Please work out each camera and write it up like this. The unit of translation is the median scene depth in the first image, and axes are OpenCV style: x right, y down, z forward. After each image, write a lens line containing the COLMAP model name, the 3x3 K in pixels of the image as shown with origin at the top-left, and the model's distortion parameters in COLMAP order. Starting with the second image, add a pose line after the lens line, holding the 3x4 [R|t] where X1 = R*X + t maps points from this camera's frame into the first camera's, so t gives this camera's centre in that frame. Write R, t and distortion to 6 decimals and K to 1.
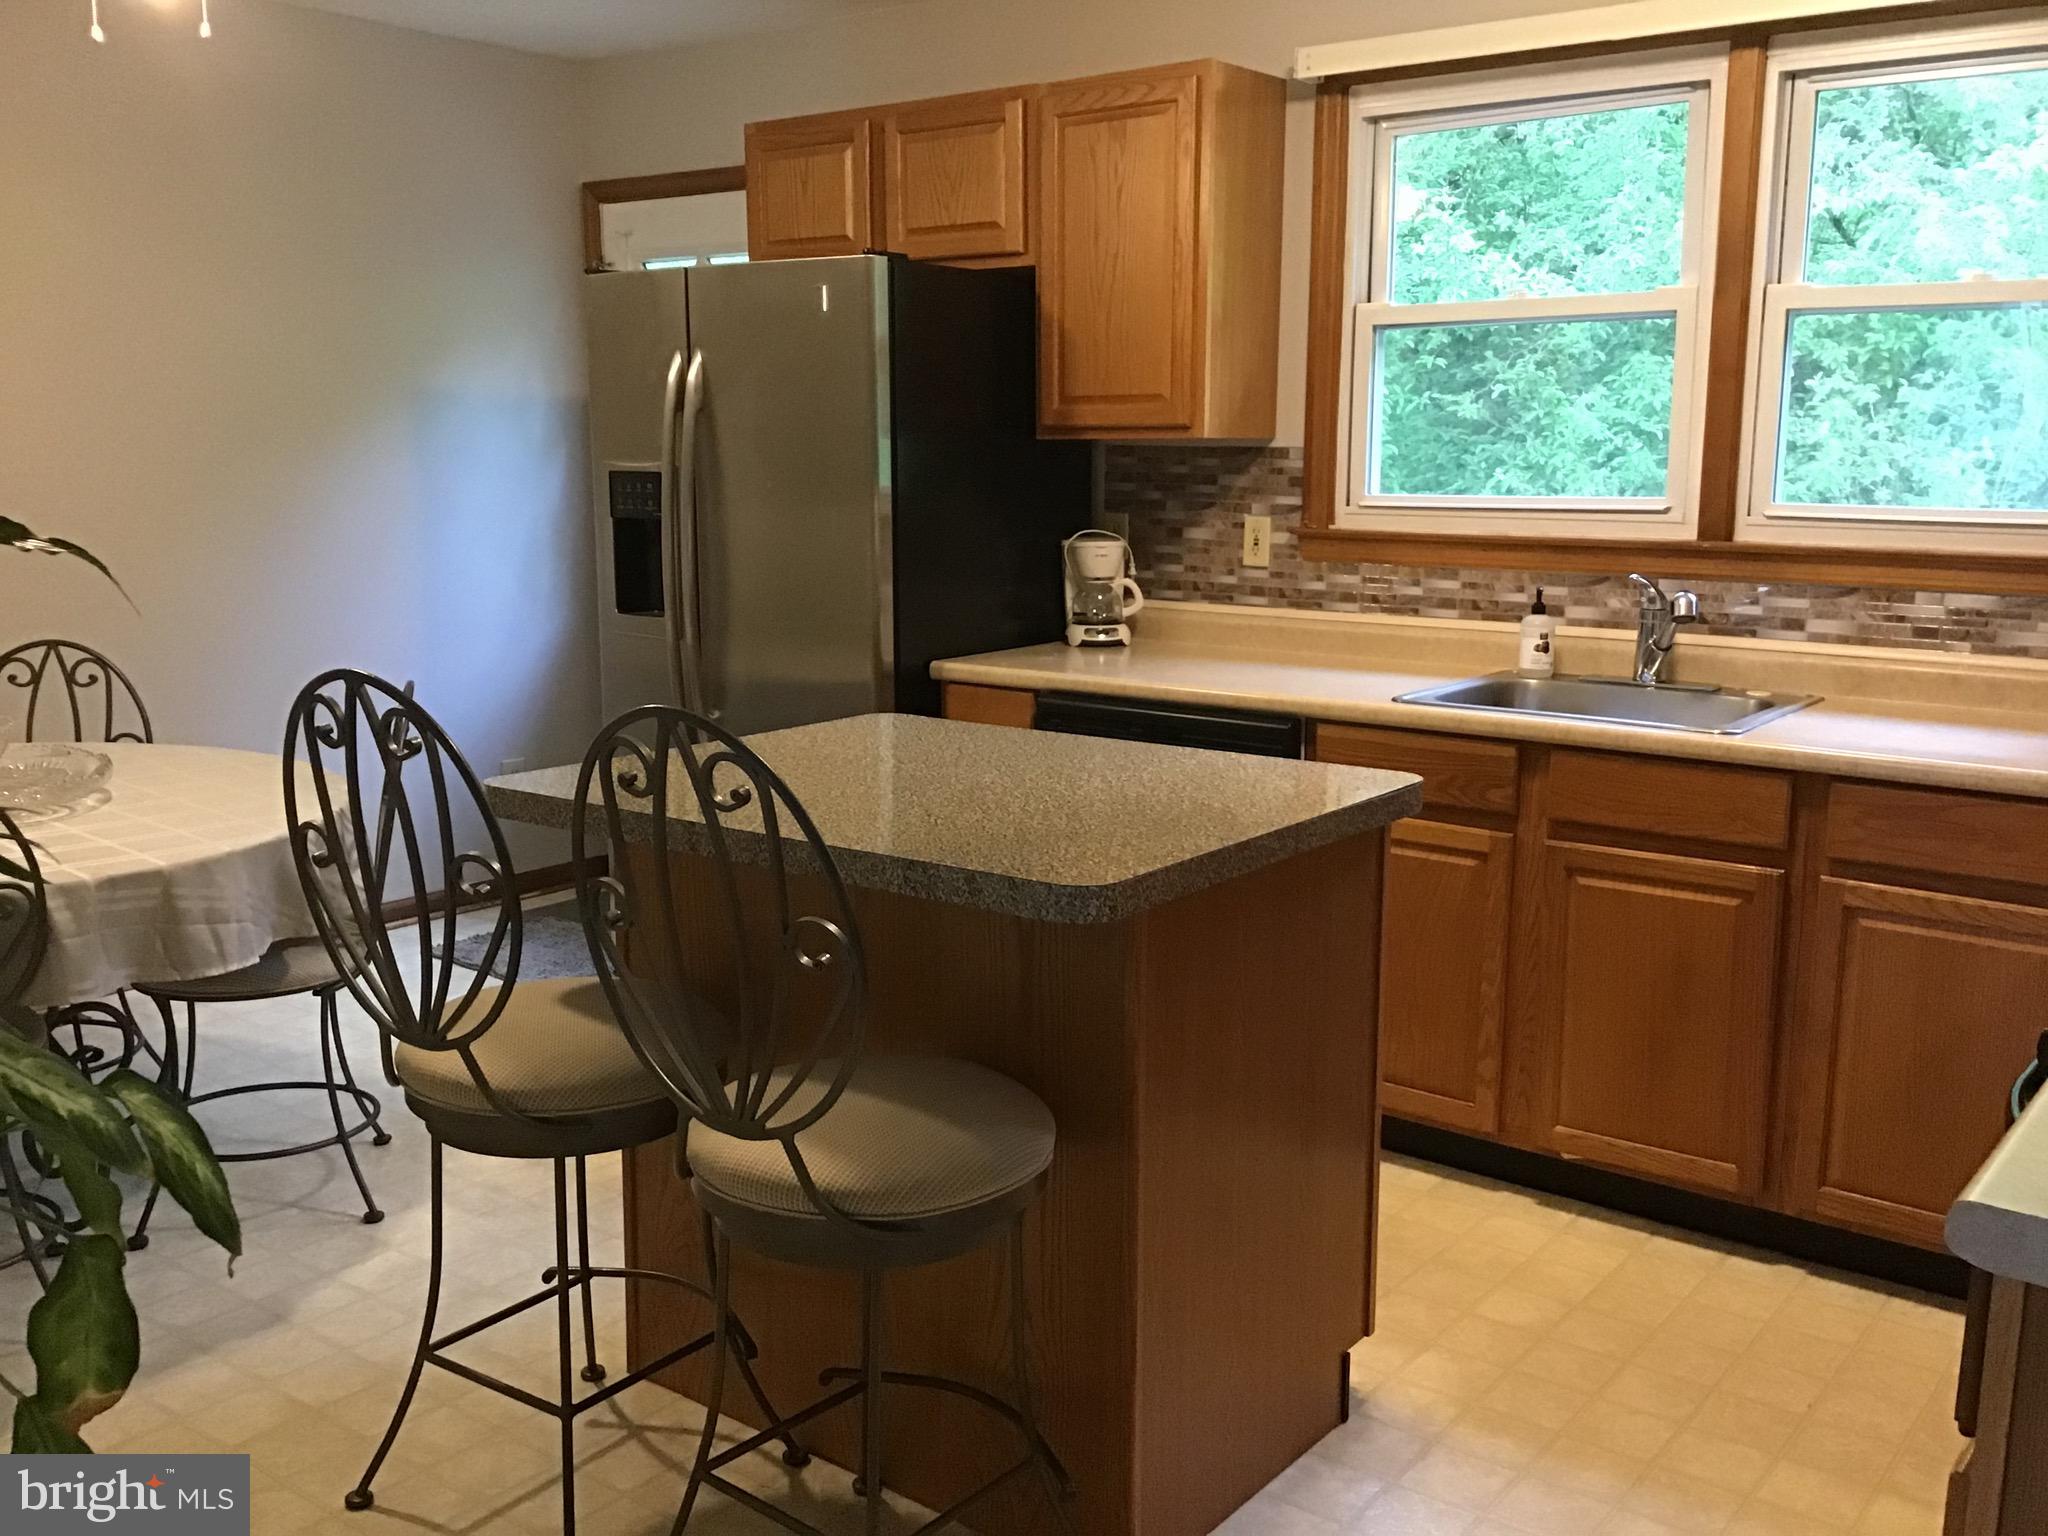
lens RADIAL K [[1885.1, 0, 1018.9], [0, 1885.1, 768.9], [0, 0, 1]] dist [0.133815, -0.235192]
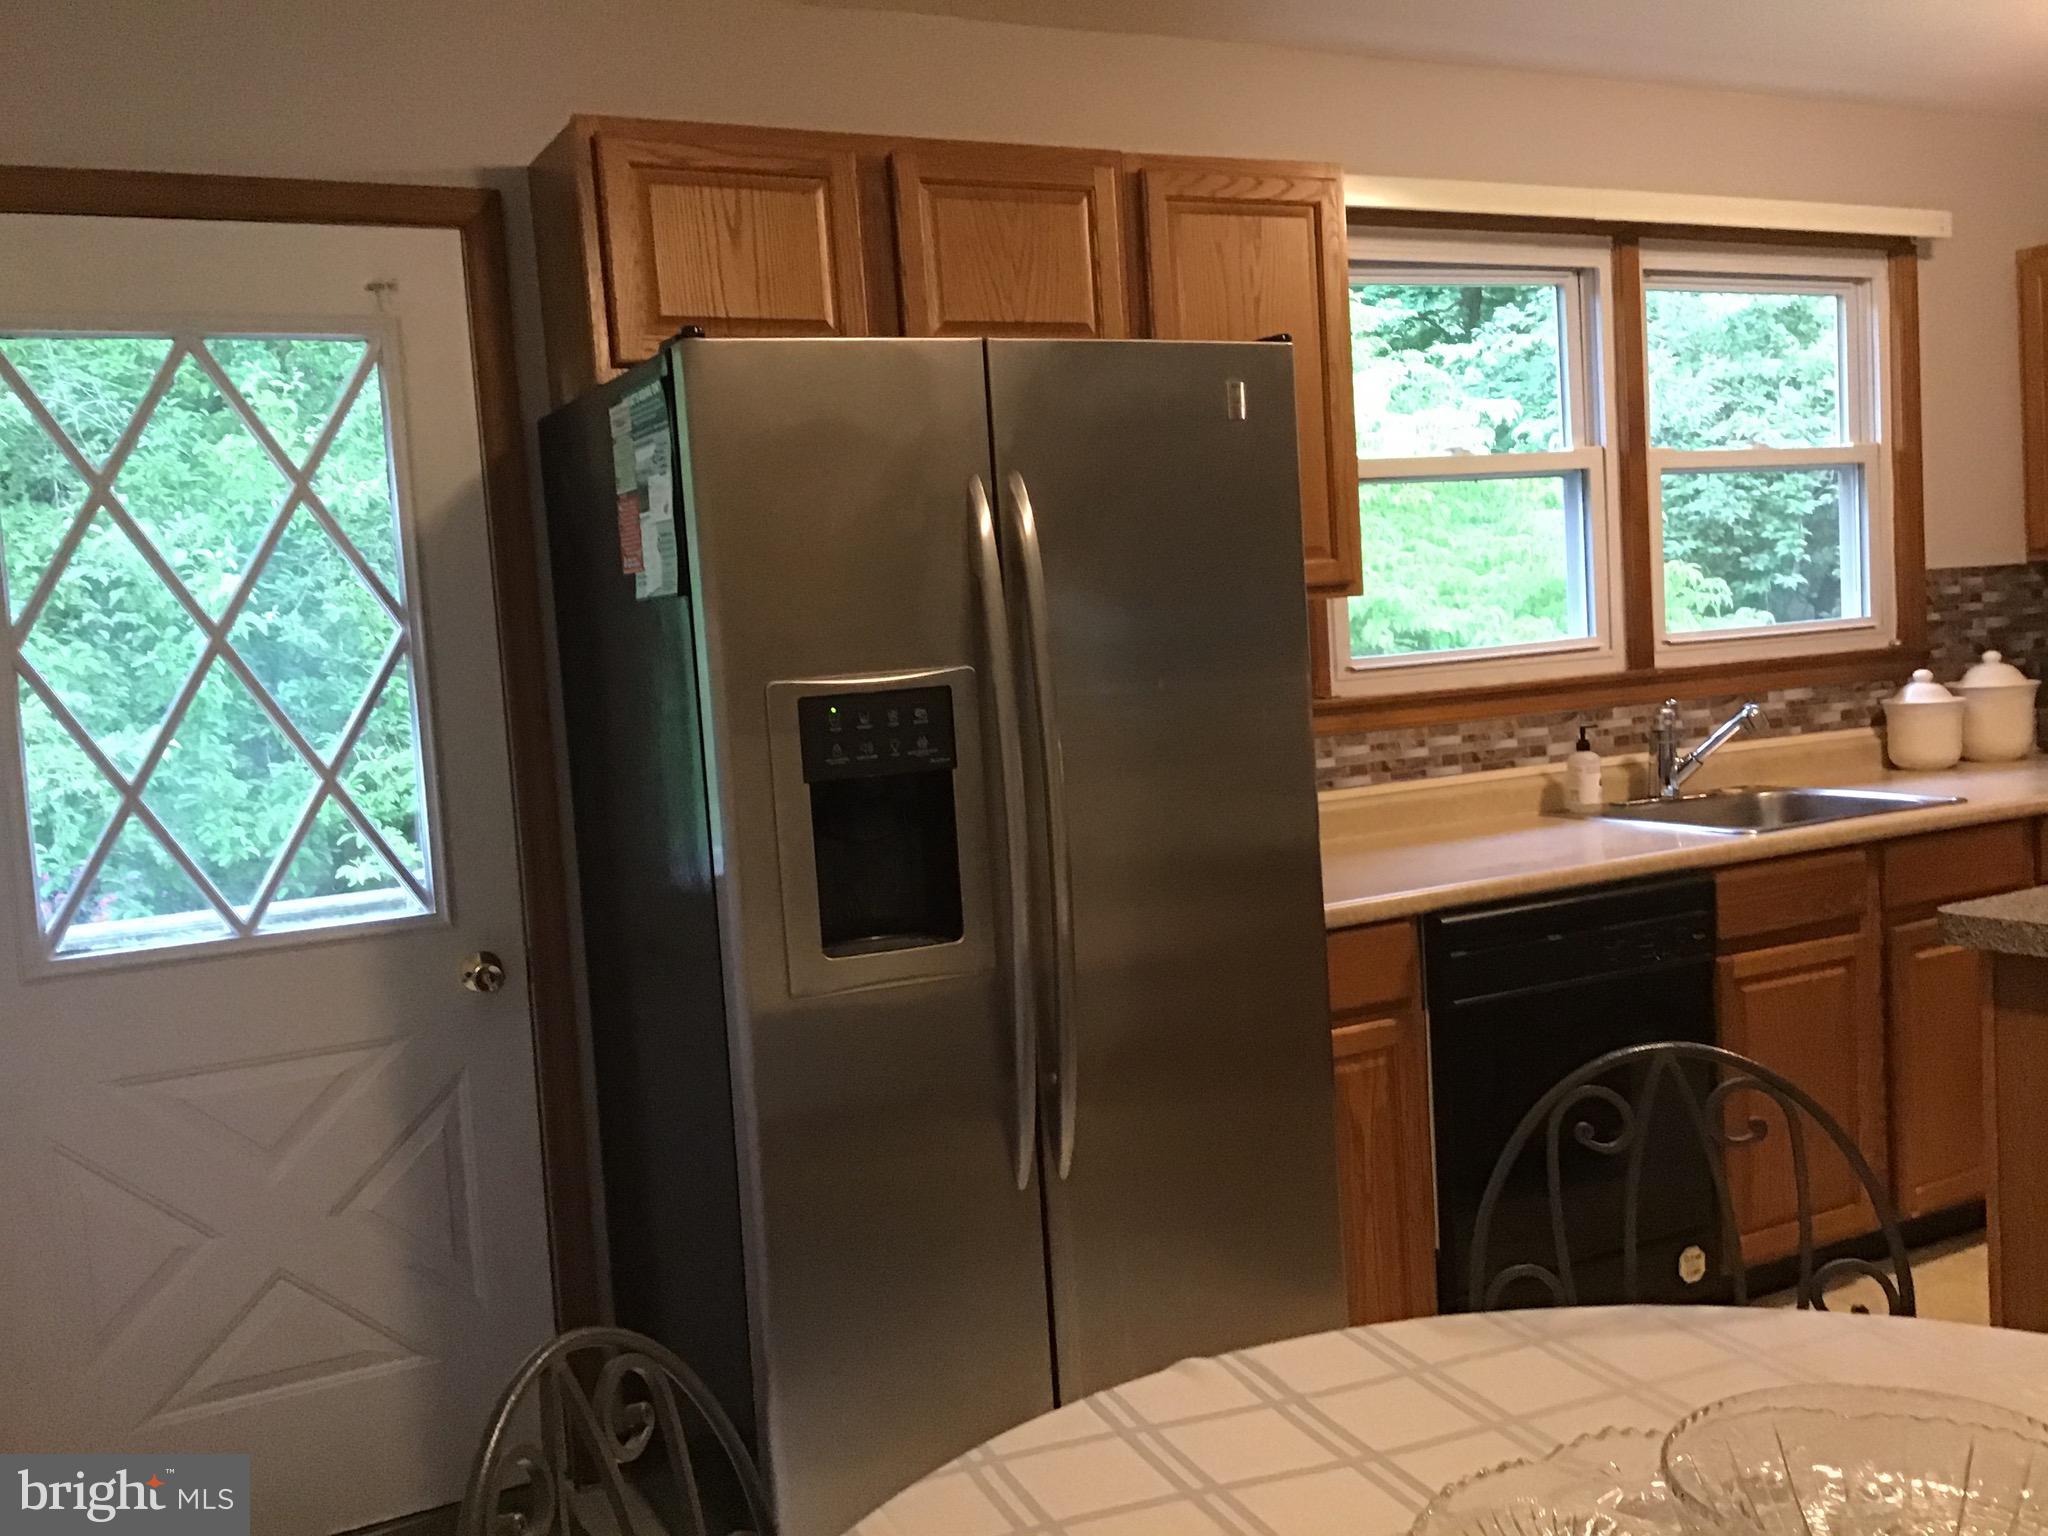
lens RADIAL K [[1885.1, 0, 1018.9], [0, 1885.1, 768.9], [0, 0, 1]] dist [0.133815, -0.235192]
pose [[0.403500, -0.101795, 0.909300, -0.744160], [0.222016, 0.974985, 0.010629, -0.142336], [-0.887635, 0.197591, 0.416006, 0.797894]]
